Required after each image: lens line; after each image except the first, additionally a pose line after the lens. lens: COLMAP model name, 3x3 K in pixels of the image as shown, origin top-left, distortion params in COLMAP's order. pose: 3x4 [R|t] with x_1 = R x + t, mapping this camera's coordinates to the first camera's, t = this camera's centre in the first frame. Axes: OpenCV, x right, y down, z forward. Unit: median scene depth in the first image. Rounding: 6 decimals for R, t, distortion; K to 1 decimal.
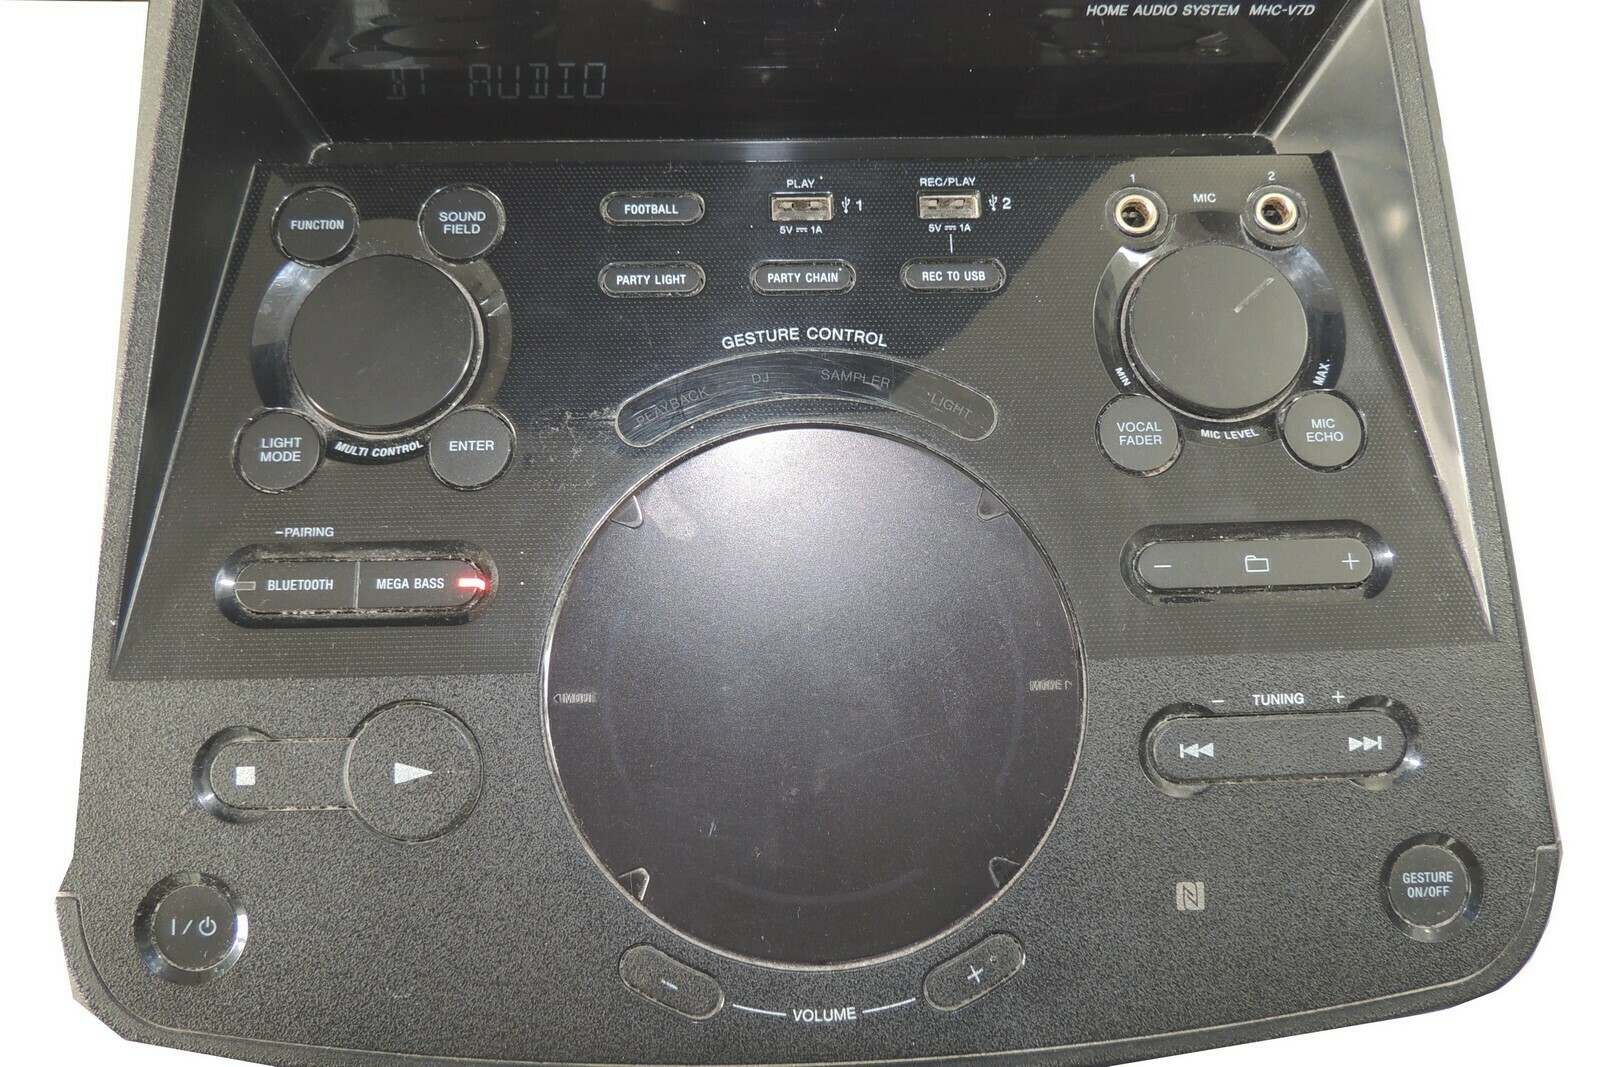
lens RADIAL K [[1093.5, 0, 804.4], [0, 1093.5, 498.4], [0, 0, 1]] dist [-0.000473, -0.023251]
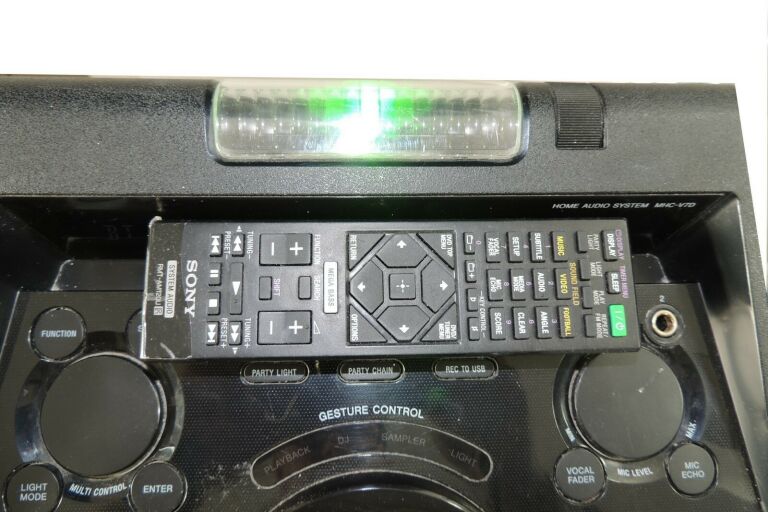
lens RADIAL K [[536.8, 0, 384.0], [0, 536.8, 256.0], [0, 0, 1]] dist [-0.007609, -0.003212]
pose [[0.999557, 0.008152, 0.028616, -0.005867], [-0.009172, 0.999320, 0.035703, -0.405031], [-0.028306, -0.035949, 0.998953, 0.236006]]
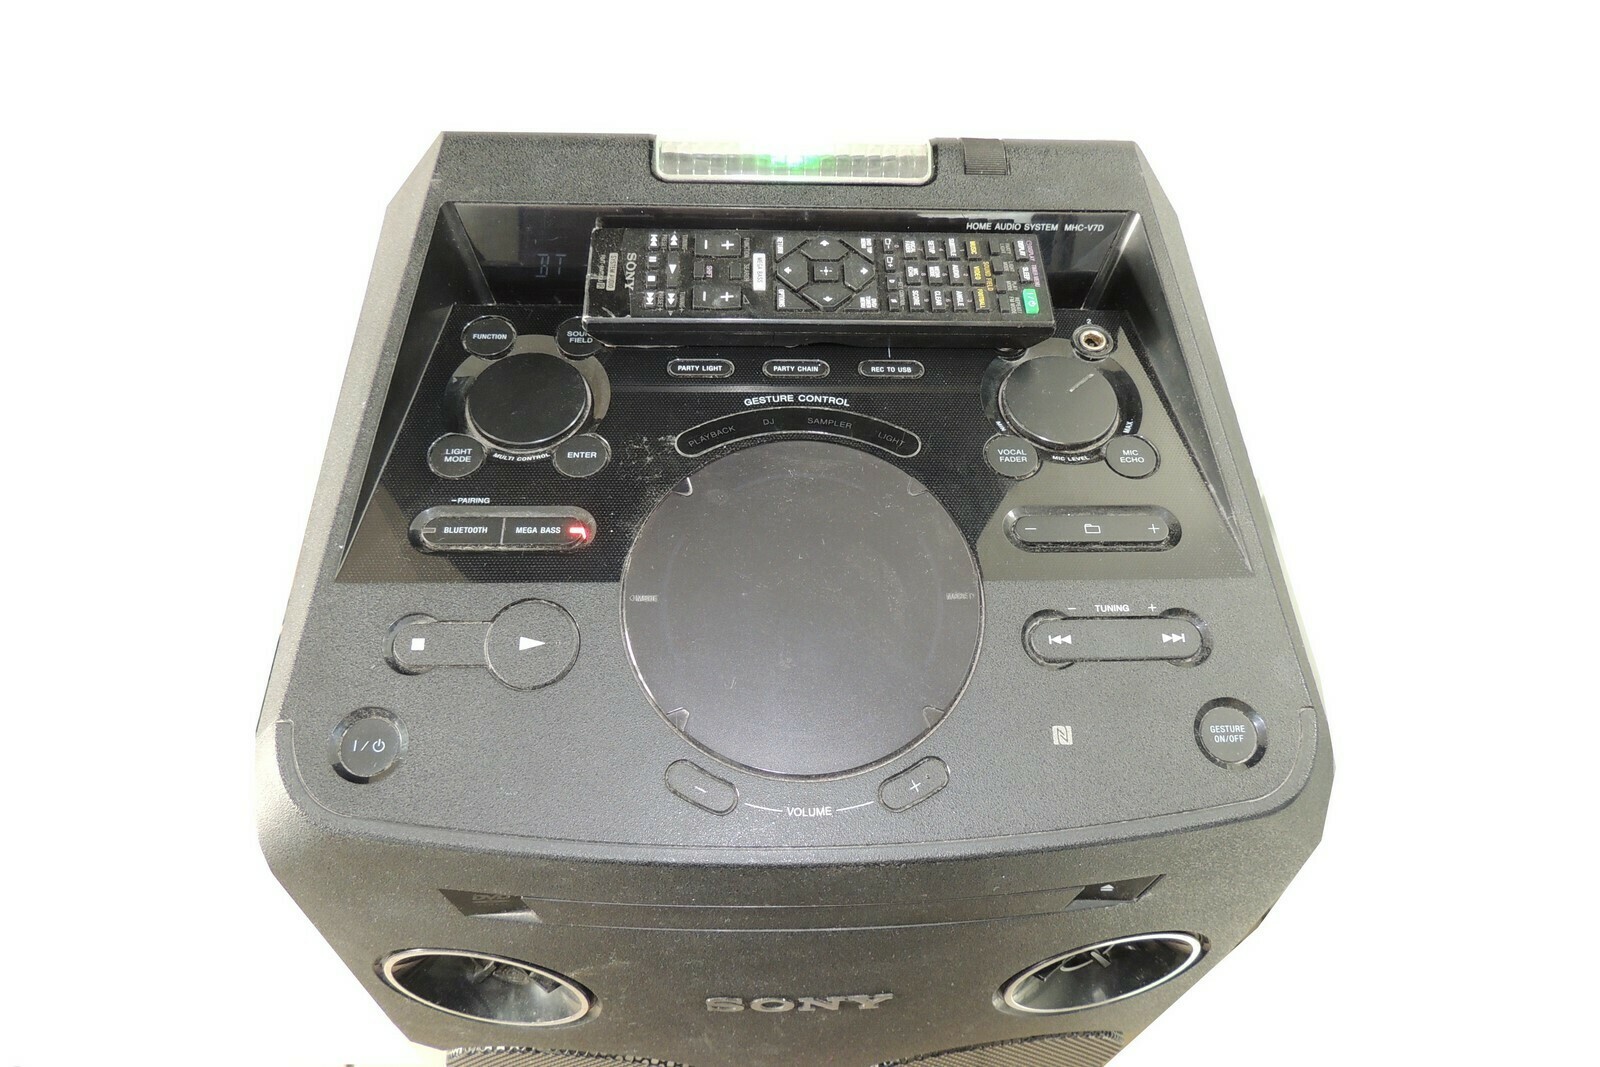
lens RADIAL K [[1118.3, 0, 800.0], [0, 1118.3, 533.5], [0, 0, 1]] dist [-0.007609, -0.003212]
pose [[0.999837, 0.009702, 0.015220, -0.018356], [-0.004010, 0.941571, -0.336790, 0.580375], [-0.017599, 0.336674, 0.941457, -0.452755]]
